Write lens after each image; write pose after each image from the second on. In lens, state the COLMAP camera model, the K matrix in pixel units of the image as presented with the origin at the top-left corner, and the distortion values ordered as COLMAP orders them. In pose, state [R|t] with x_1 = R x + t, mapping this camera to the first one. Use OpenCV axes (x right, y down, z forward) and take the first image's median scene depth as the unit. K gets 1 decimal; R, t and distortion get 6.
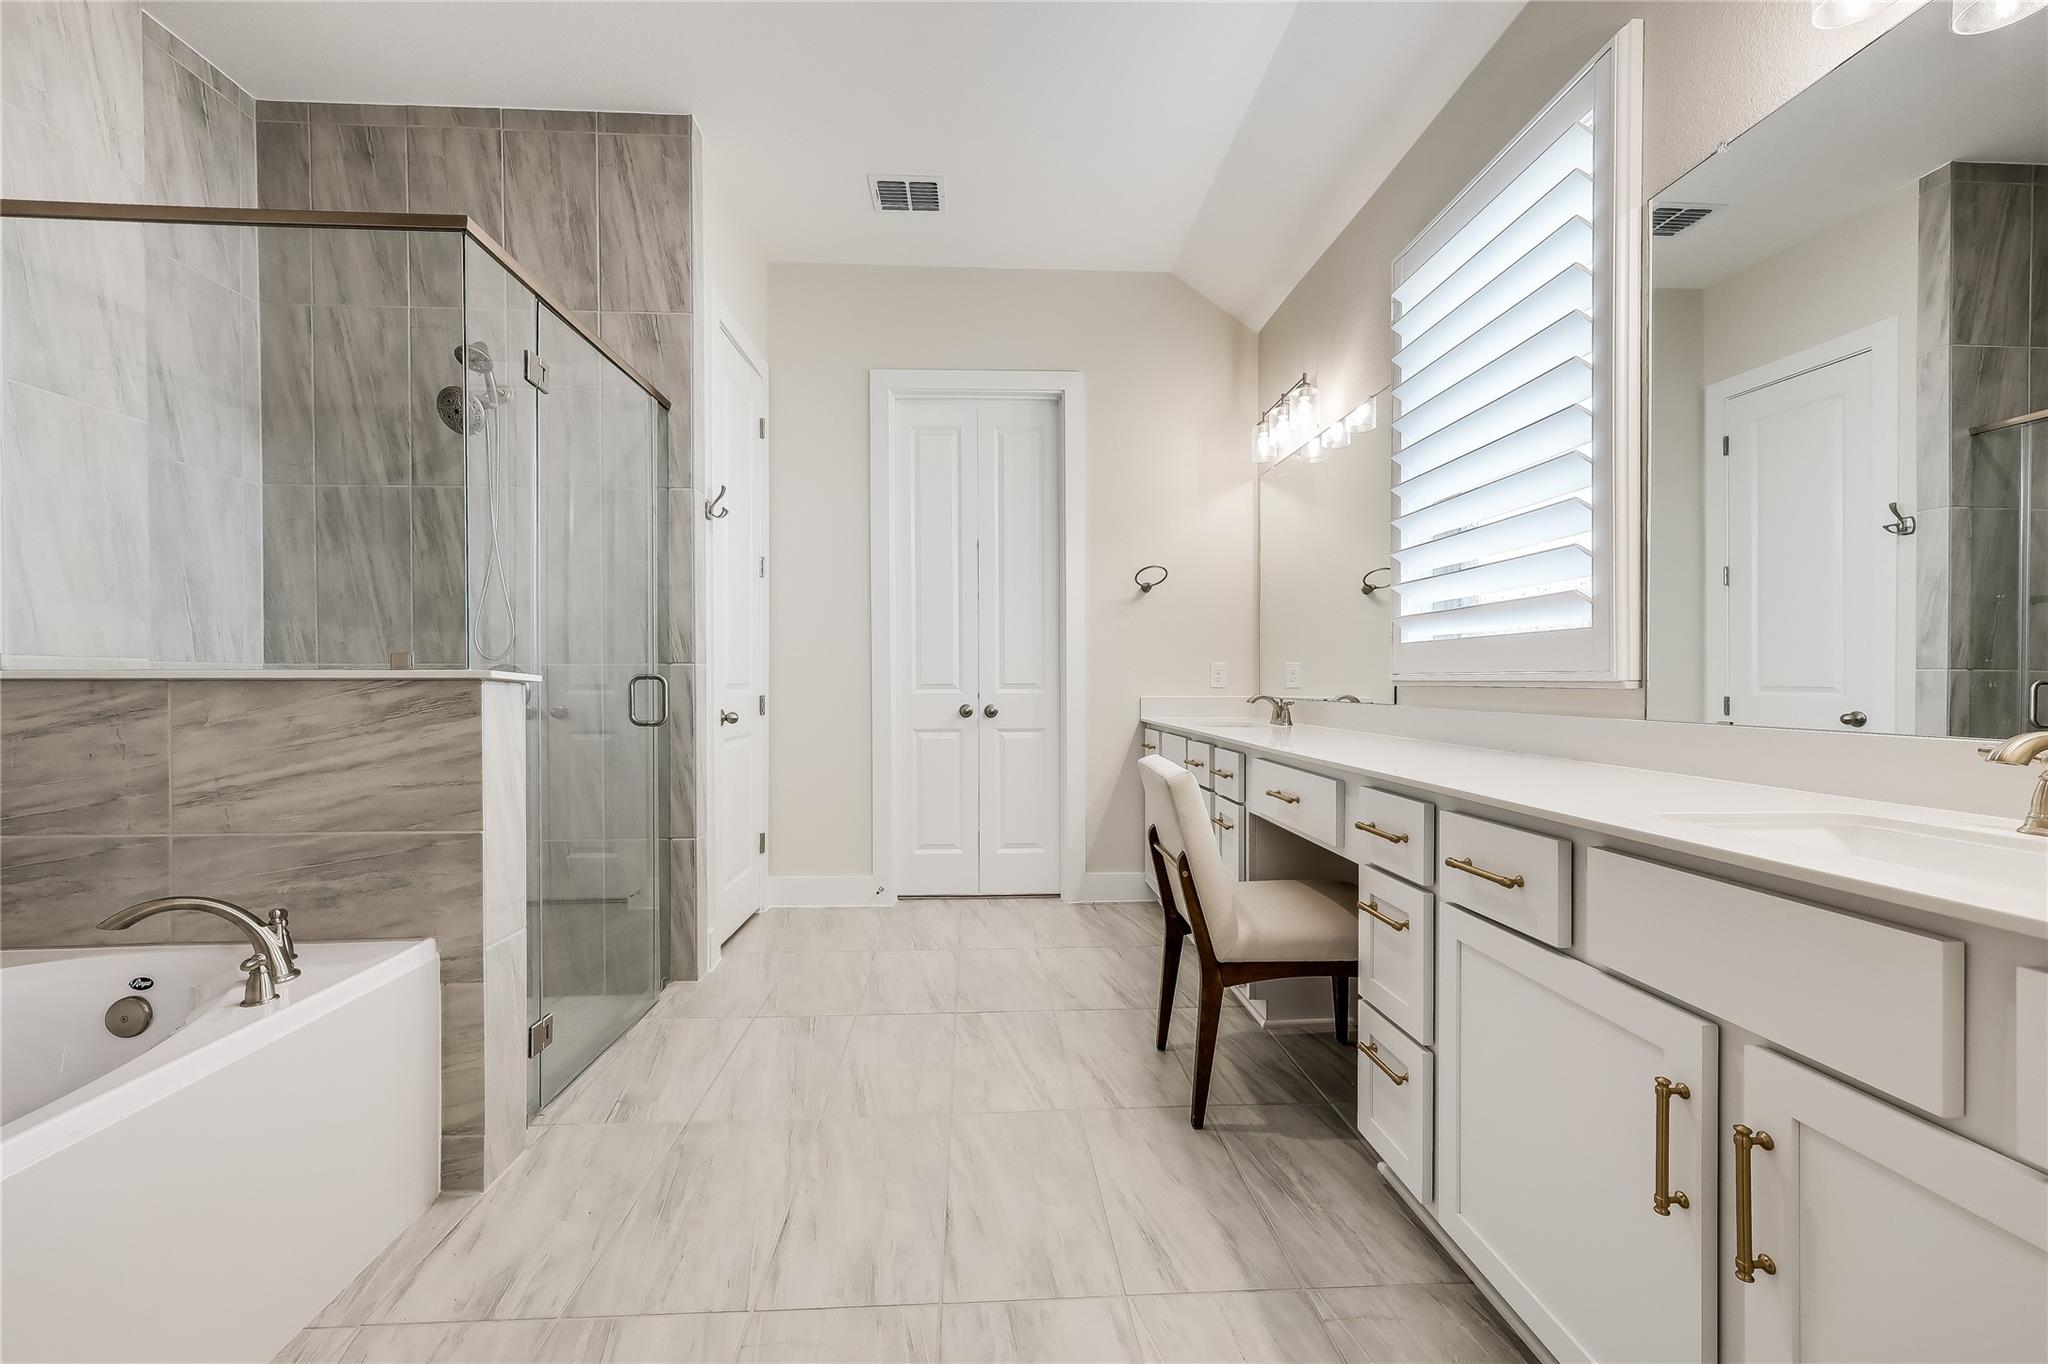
lens RADIAL K [[829.1, 0, 1021.3], [0, 829.1, 683.0], [0, 0, 1]] dist [0.006678, 0.000196]
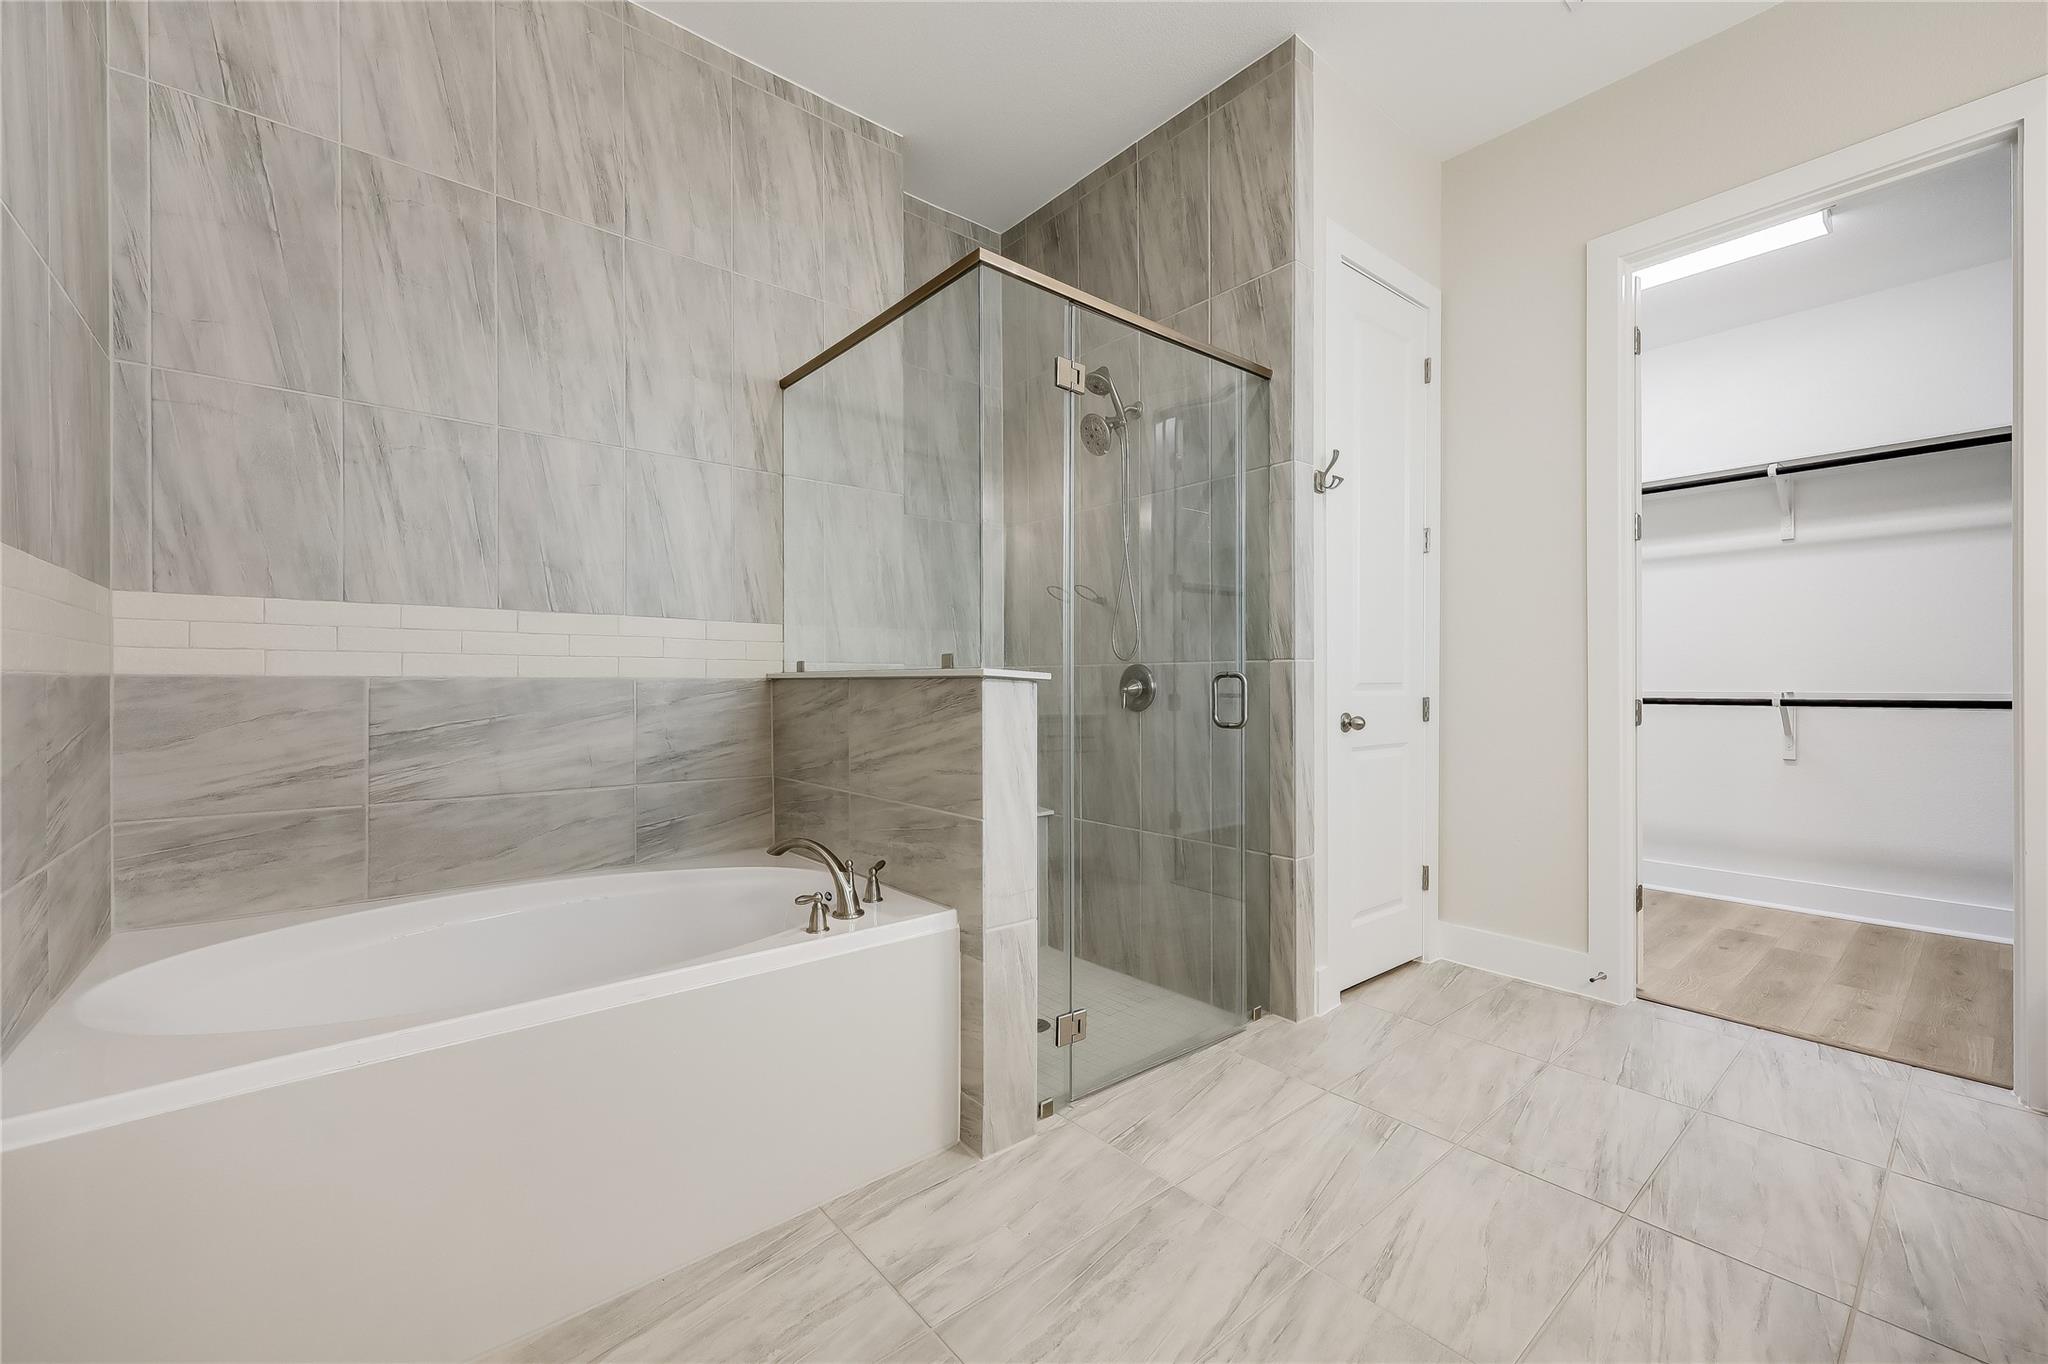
lens RADIAL K [[829.1, 0, 1024.3], [0, 829.1, 683.0], [0, 0, 1]] dist [0.006678, 0.000196]
pose [[0.591579, 0.001717, -0.806245, 0.172138], [-0.001677, 0.999998, 0.000899, 0.001436], [0.806245, 0.000820, 0.591581, 0.297451]]
